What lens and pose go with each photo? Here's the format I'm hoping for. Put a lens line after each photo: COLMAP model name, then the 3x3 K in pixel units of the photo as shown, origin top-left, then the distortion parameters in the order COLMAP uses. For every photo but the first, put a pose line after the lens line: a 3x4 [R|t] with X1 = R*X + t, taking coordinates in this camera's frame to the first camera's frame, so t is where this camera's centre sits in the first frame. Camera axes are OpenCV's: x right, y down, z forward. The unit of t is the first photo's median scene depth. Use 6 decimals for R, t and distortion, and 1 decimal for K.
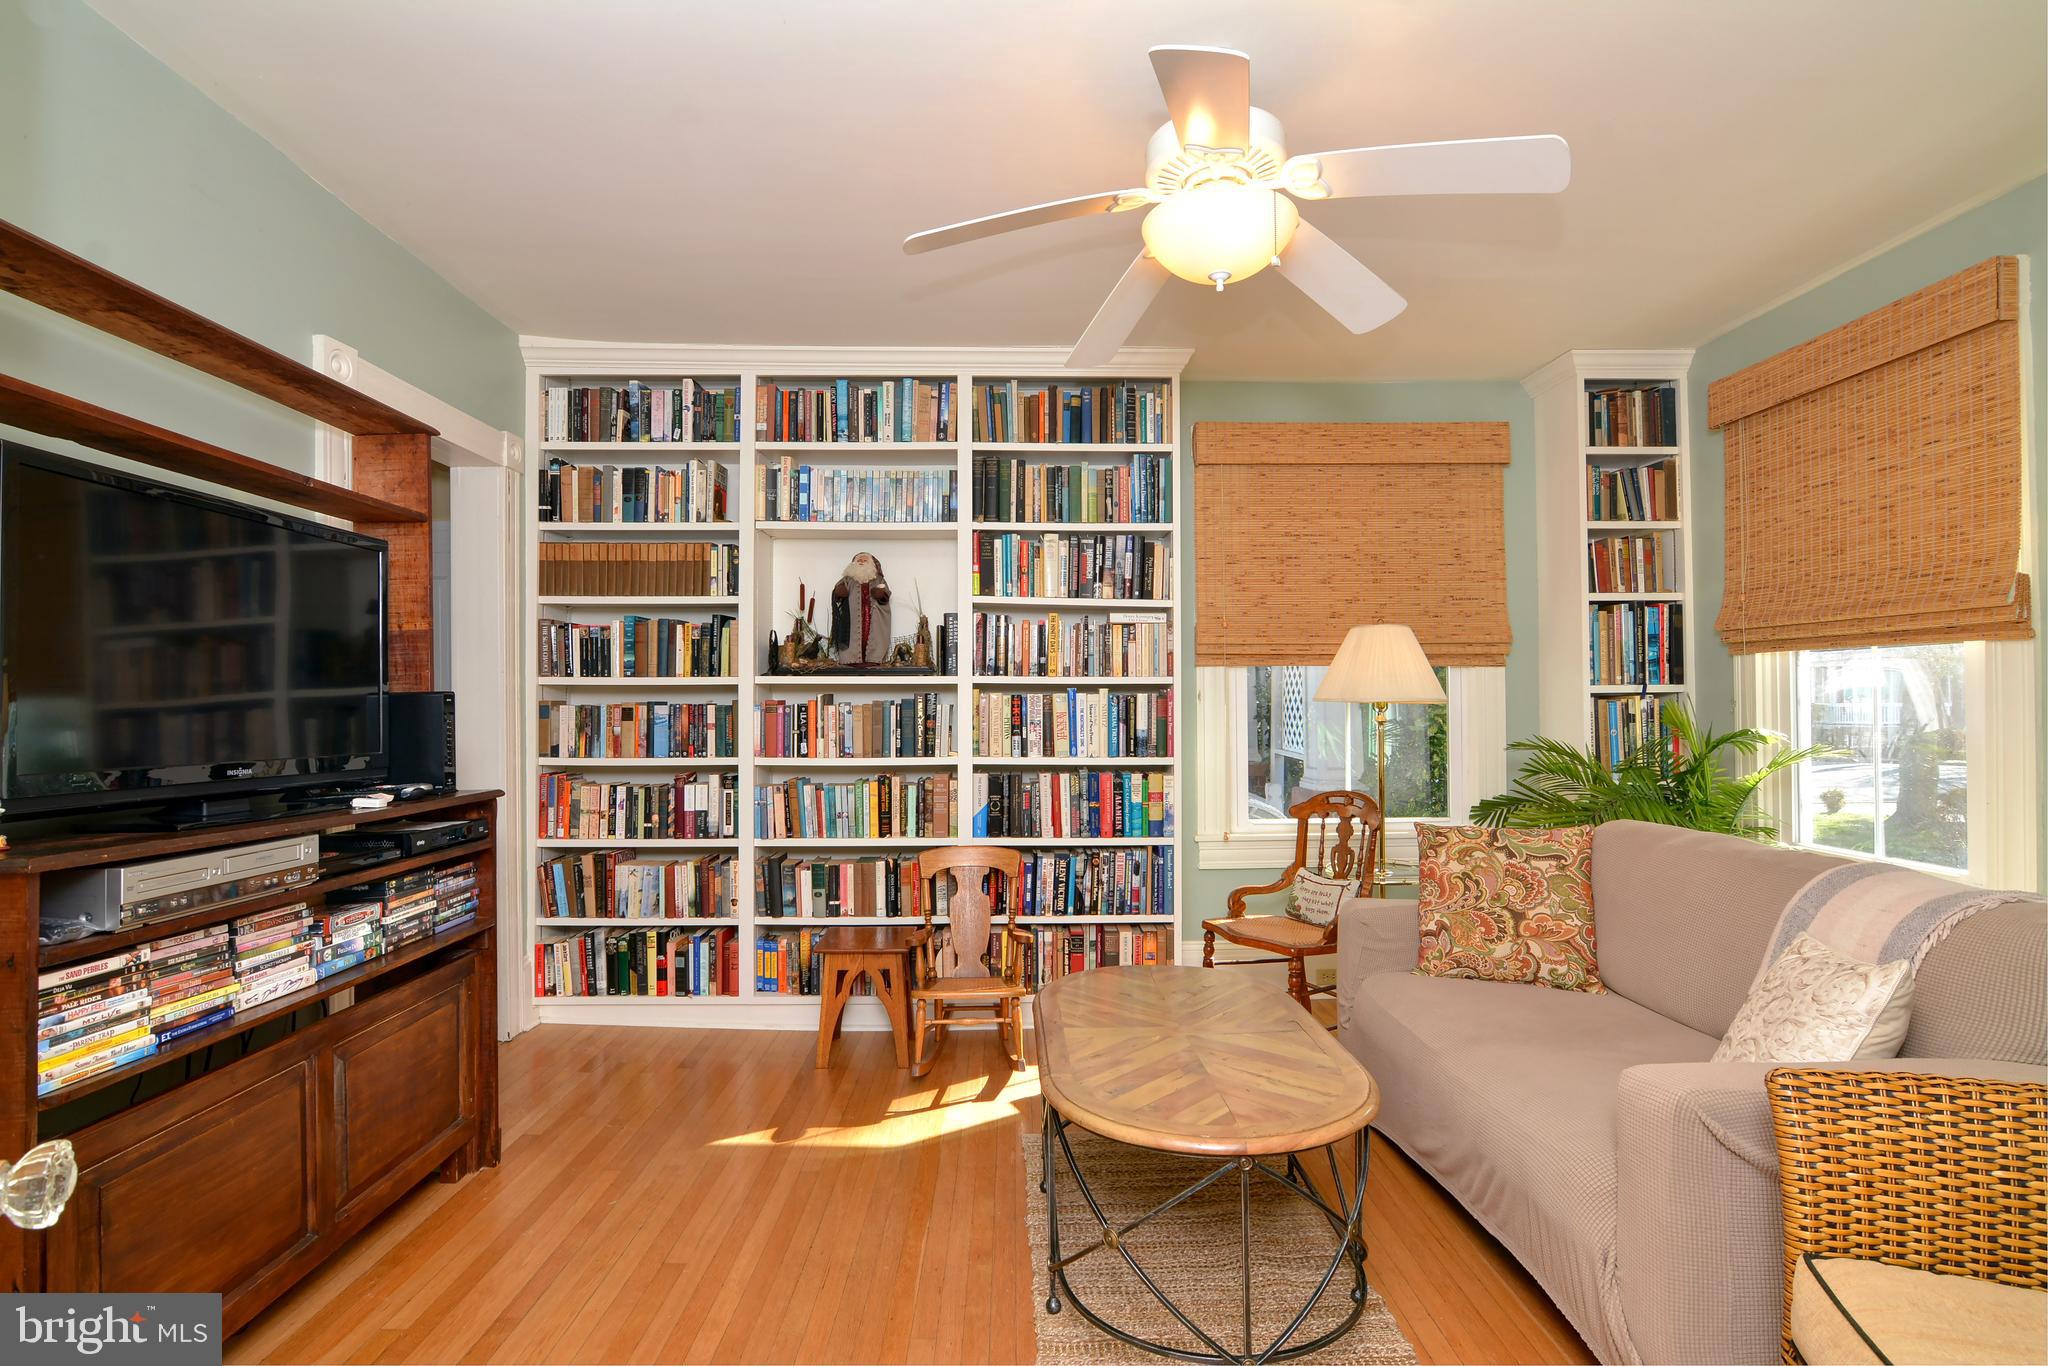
lens RADIAL K [[1002.2, 0, 1026.5], [0, 1002.2, 684.6], [0, 0, 1]] dist [-0.024620, 0.008633]
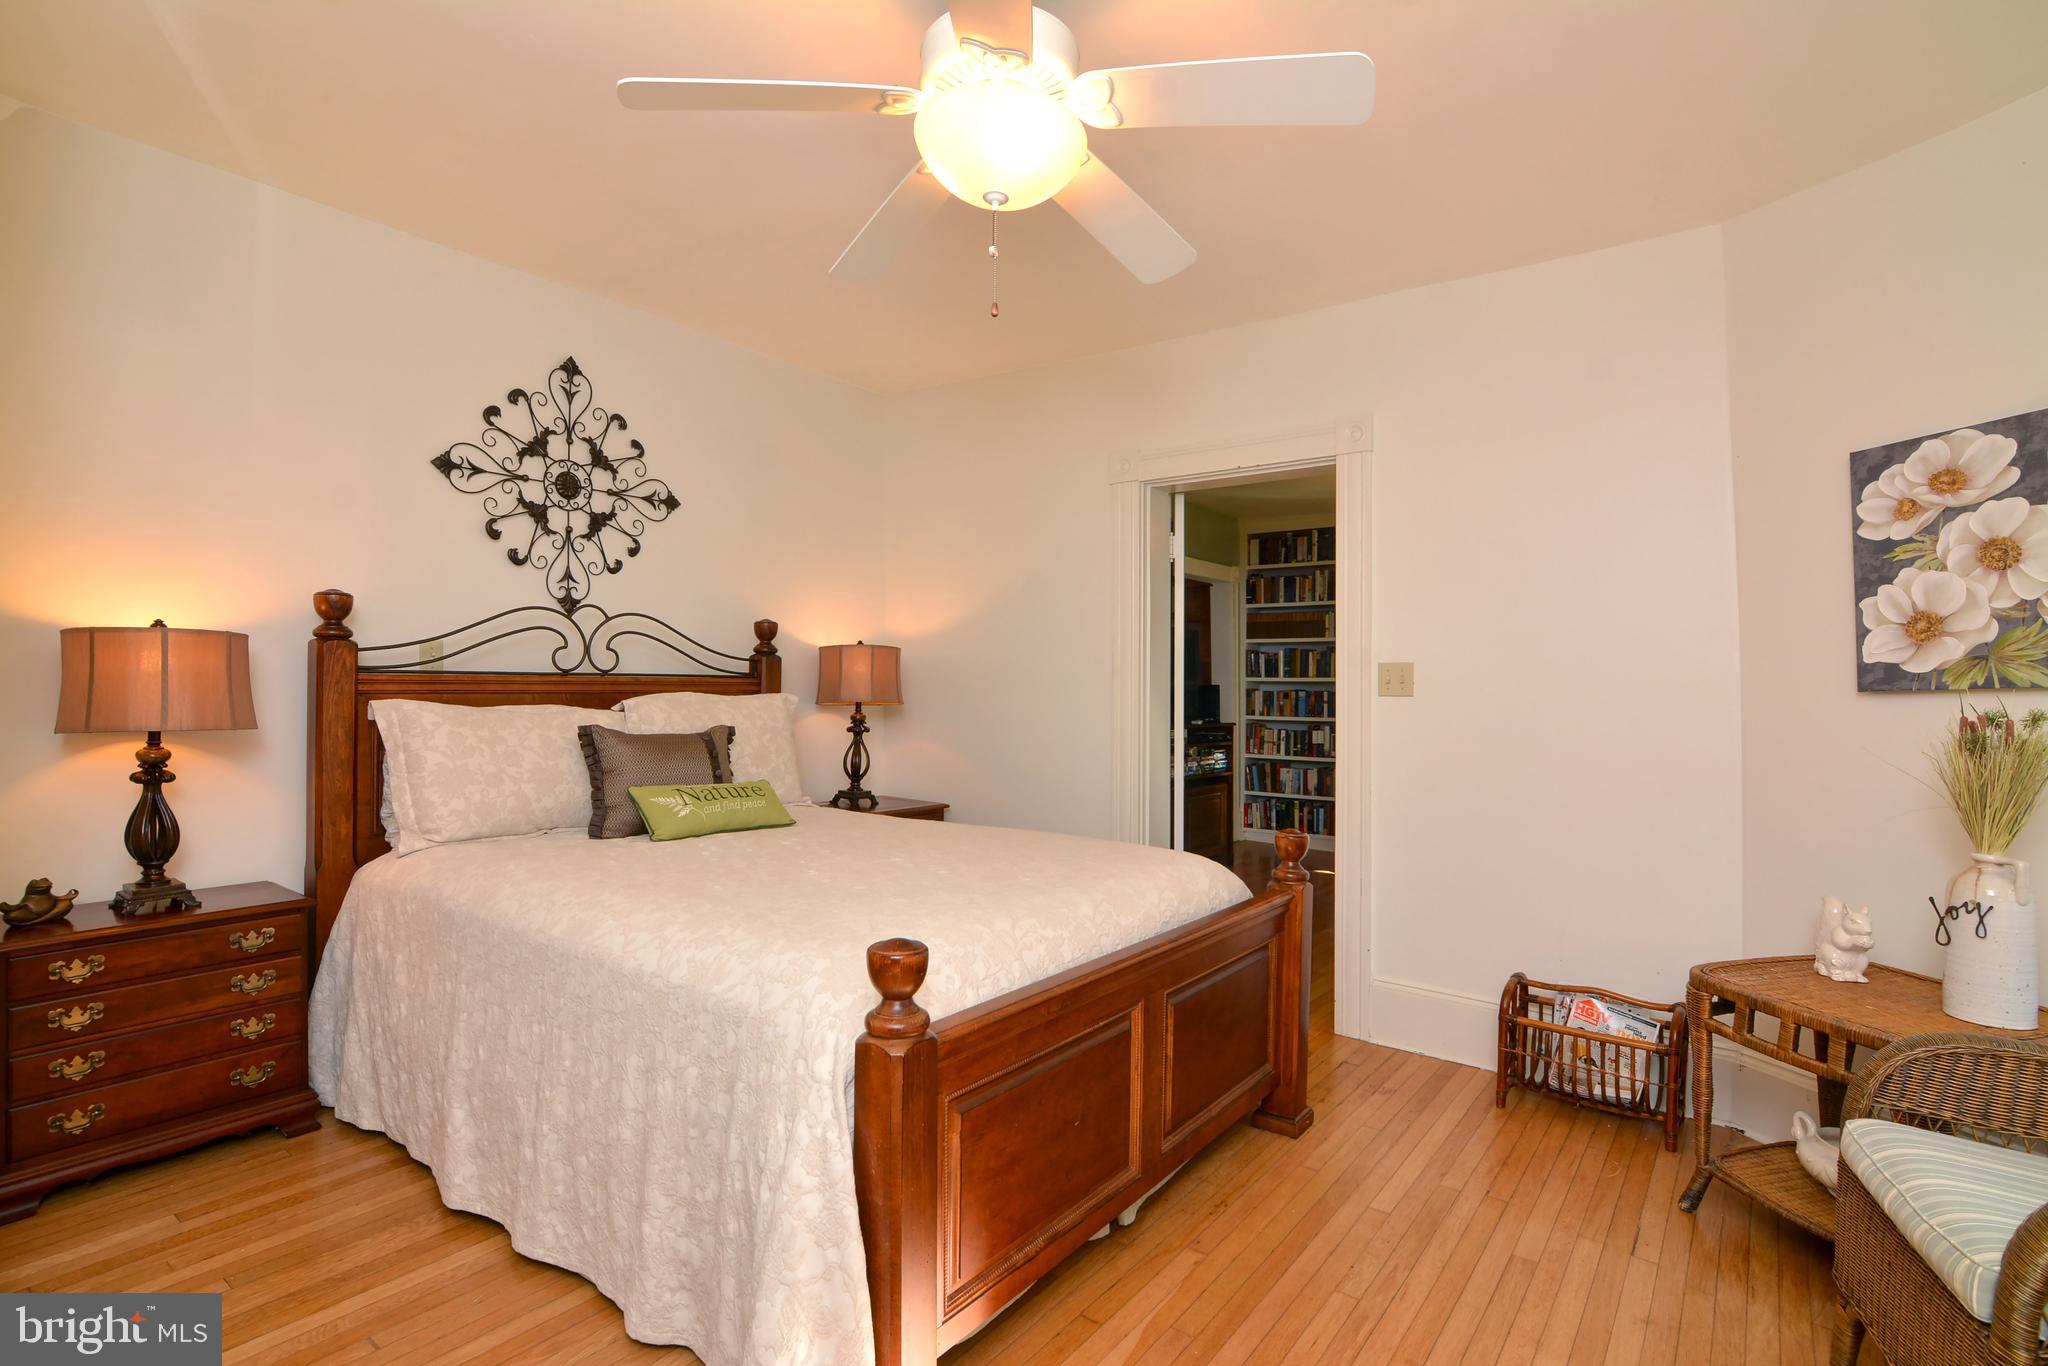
lens RADIAL K [[1002.2, 0, 1025.5], [0, 1002.2, 681.0], [0, 0, 1]] dist [-0.024620, 0.008633]
pose [[0.792371, 0.005629, -0.610013, 0.437711], [-0.002199, 0.999977, 0.006371, -0.012421], [0.610035, -0.003707, 0.792366, -0.974263]]
